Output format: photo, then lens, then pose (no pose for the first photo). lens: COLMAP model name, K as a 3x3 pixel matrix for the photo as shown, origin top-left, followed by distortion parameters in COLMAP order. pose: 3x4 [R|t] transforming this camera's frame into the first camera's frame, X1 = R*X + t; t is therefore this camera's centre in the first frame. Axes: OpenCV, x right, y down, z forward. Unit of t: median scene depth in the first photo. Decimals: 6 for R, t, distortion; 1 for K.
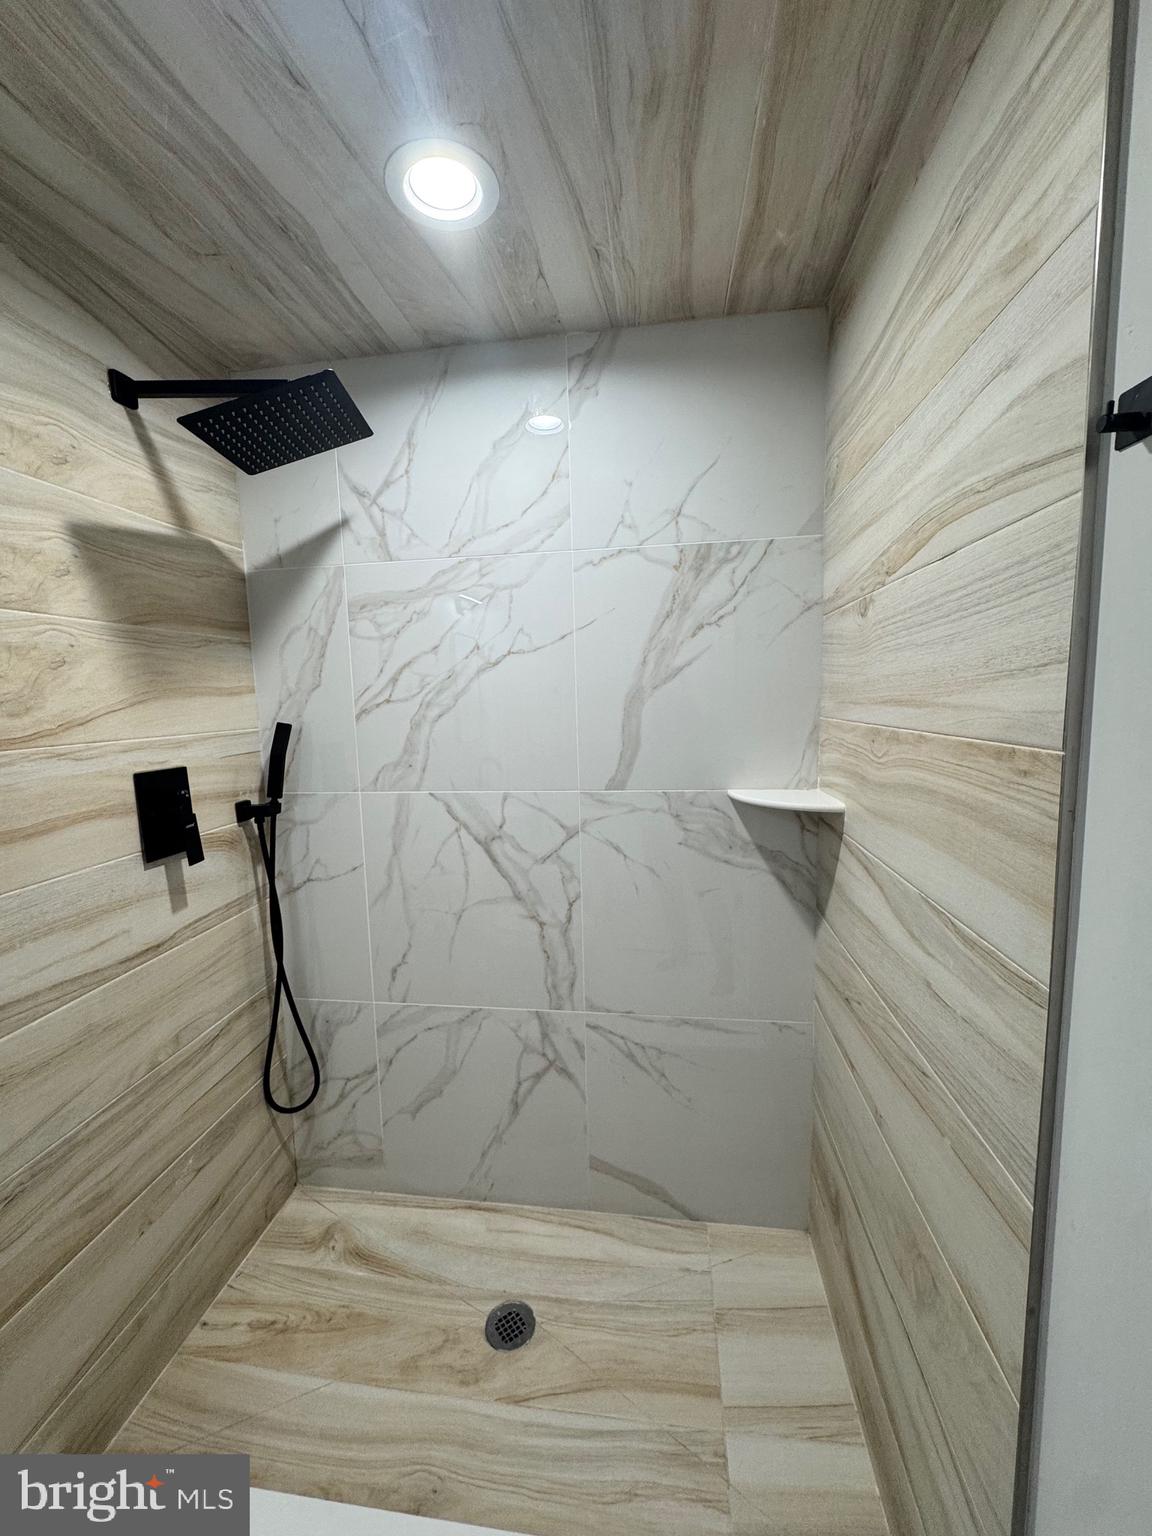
lens RADIAL K [[603.7, 0, 578.2], [0, 603.7, 768.9], [0, 0, 1]] dist [-0.009992, -0.000134]
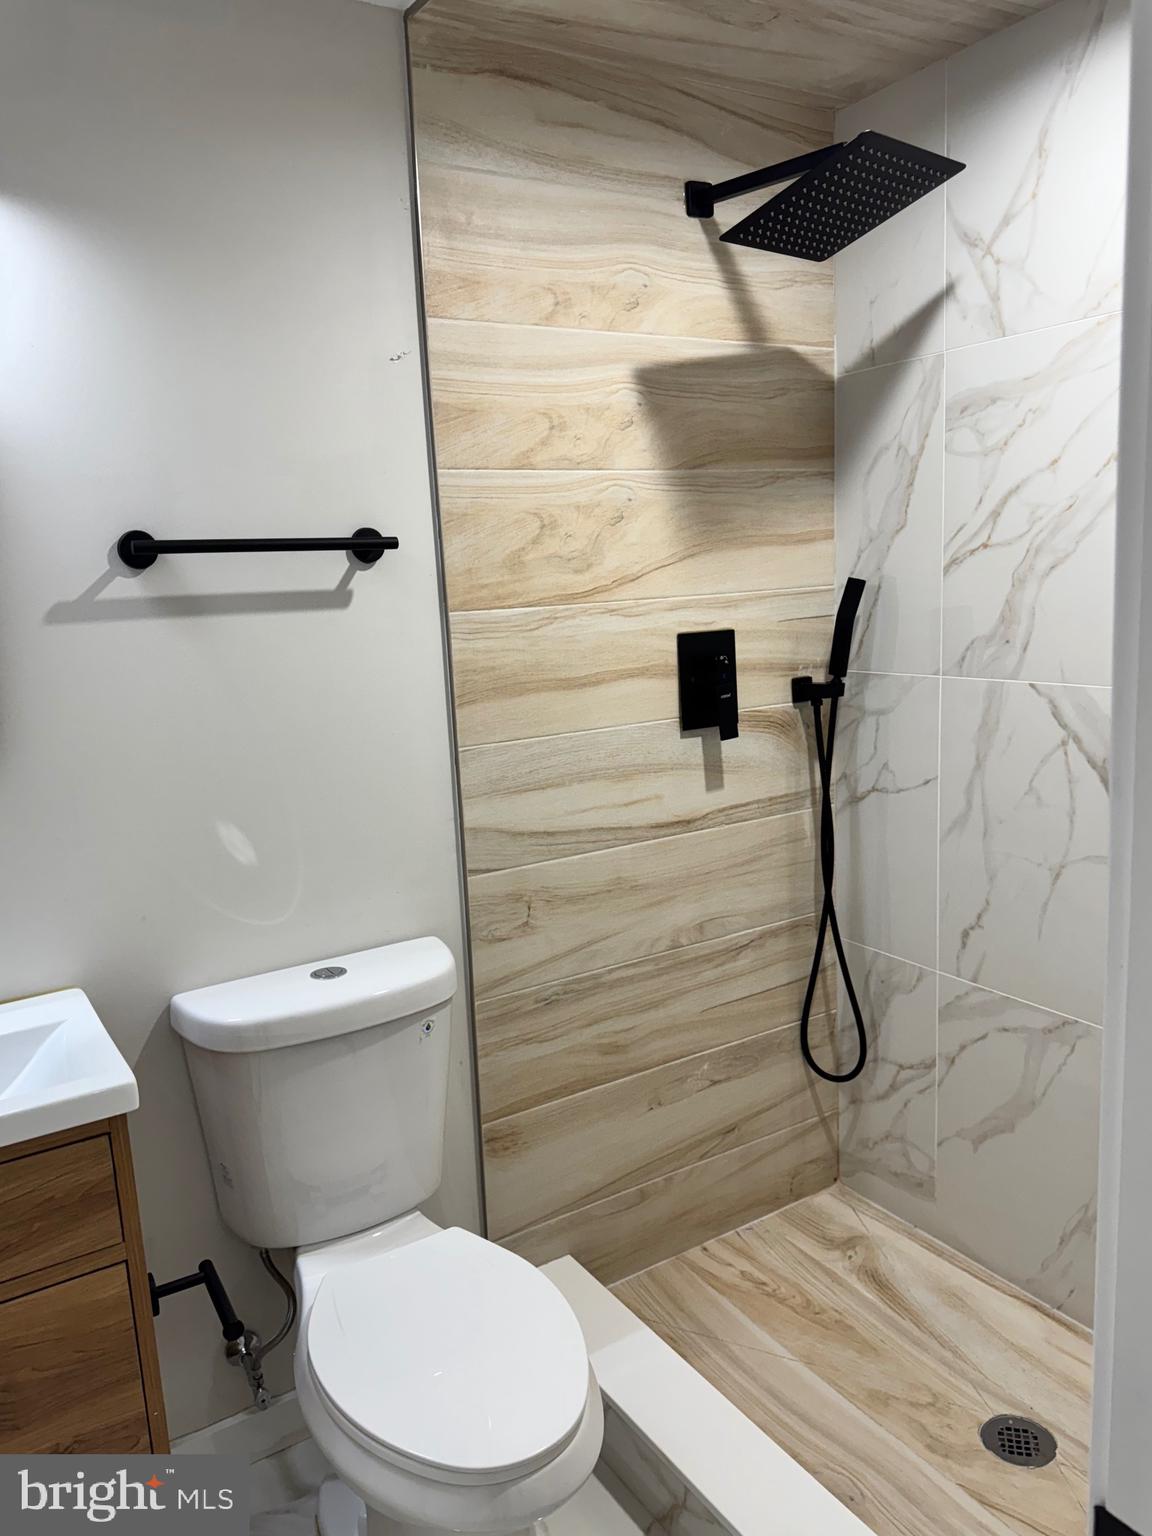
lens RADIAL K [[1126.4, 0, 582.9], [0, 1126.4, 776.9], [0, 0, 1]] dist [0.024314, -0.050796]
pose [[0.642336, 0.134173, -0.754587, 0.428957], [-0.057556, 0.990222, 0.127077, 0.012391], [0.764259, -0.038195, 0.643777, -0.209014]]
